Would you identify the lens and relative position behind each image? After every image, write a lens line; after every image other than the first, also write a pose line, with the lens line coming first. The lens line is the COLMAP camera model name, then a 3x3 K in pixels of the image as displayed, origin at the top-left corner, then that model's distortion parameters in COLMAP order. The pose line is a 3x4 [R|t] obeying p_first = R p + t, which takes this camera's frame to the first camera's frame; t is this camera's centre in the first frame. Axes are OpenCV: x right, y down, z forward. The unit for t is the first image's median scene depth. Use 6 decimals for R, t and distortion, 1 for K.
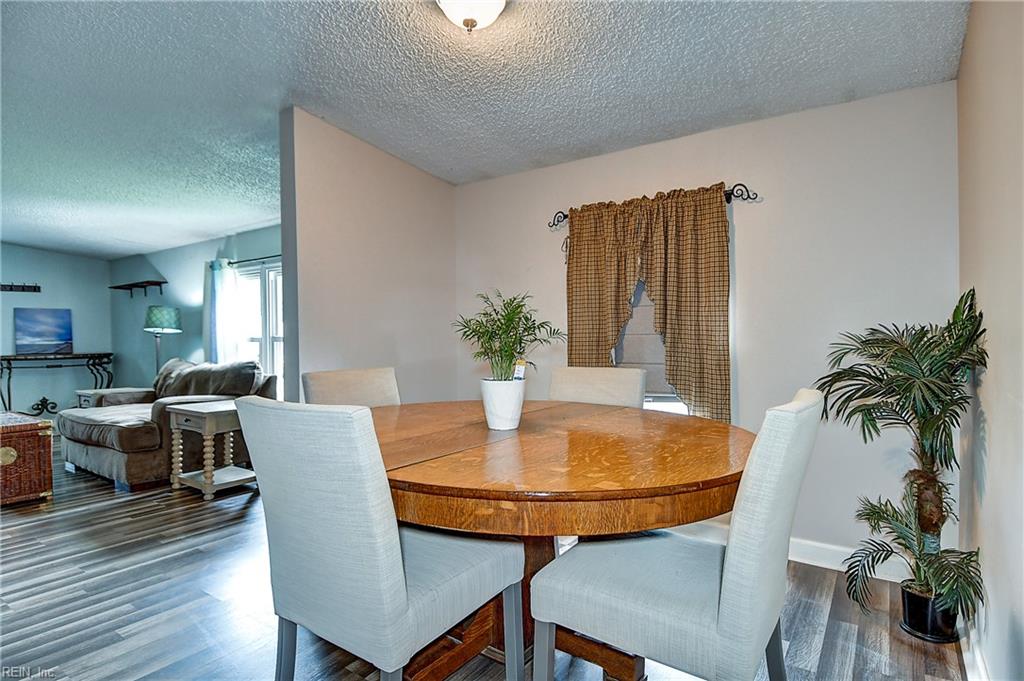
lens RADIAL K [[536.1, 0, 512.0], [0, 536.1, 340.5], [0, 0, 1]] dist [0.054374, -0.057614]
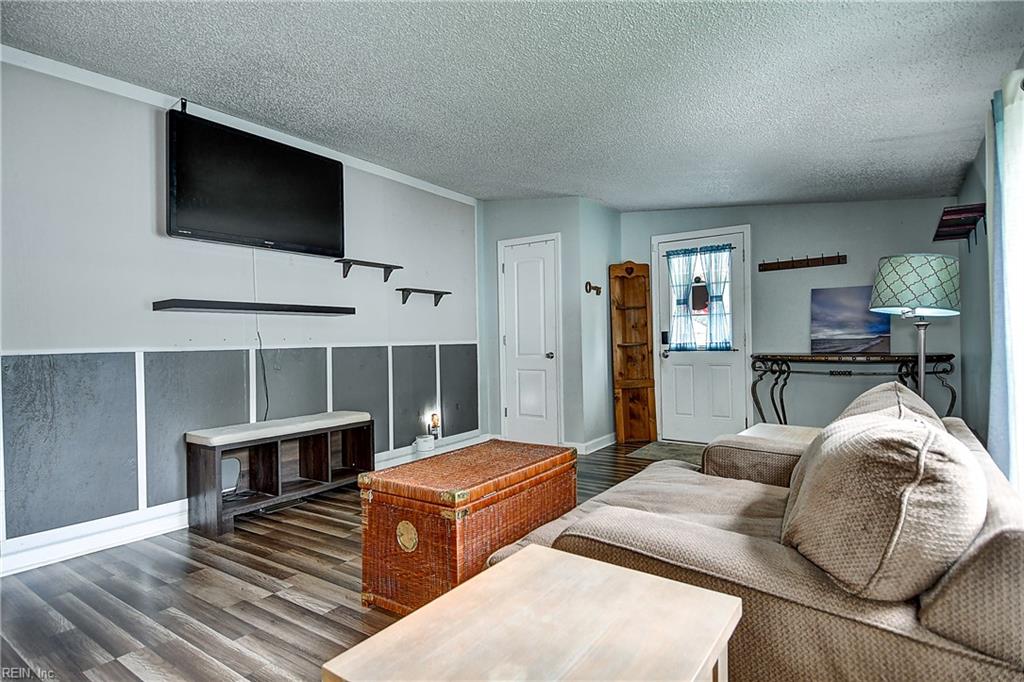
lens RADIAL K [[536.1, 0, 512.0], [0, 536.1, 341.0], [0, 0, 1]] dist [0.054374, -0.057614]
pose [[-0.000734, 0.012895, -0.999917, -0.193186], [0.009401, 0.999873, 0.012887, -0.003641], [0.999956, -0.009391, -0.000855, 0.614678]]
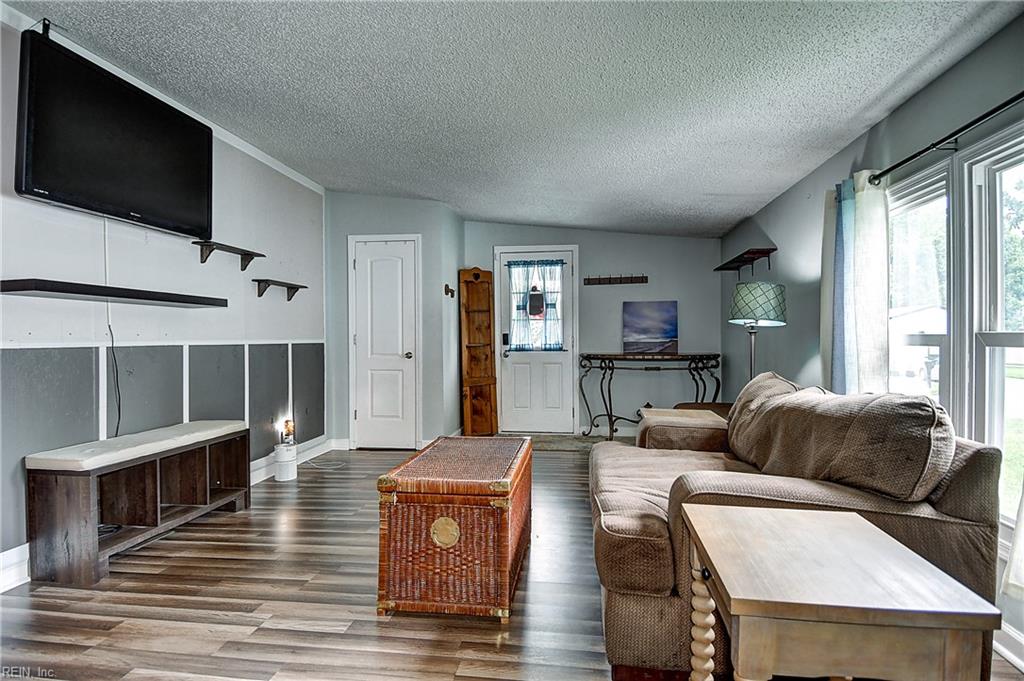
lens RADIAL K [[536.1, 0, 512.0], [0, 536.1, 340.5], [0, 0, 1]] dist [0.054374, -0.057614]
pose [[0.454901, 0.012120, -0.890460, -0.208167], [-0.008039, 0.999923, 0.009503, -0.002292], [0.890506, 0.002835, 0.454963, 0.435841]]
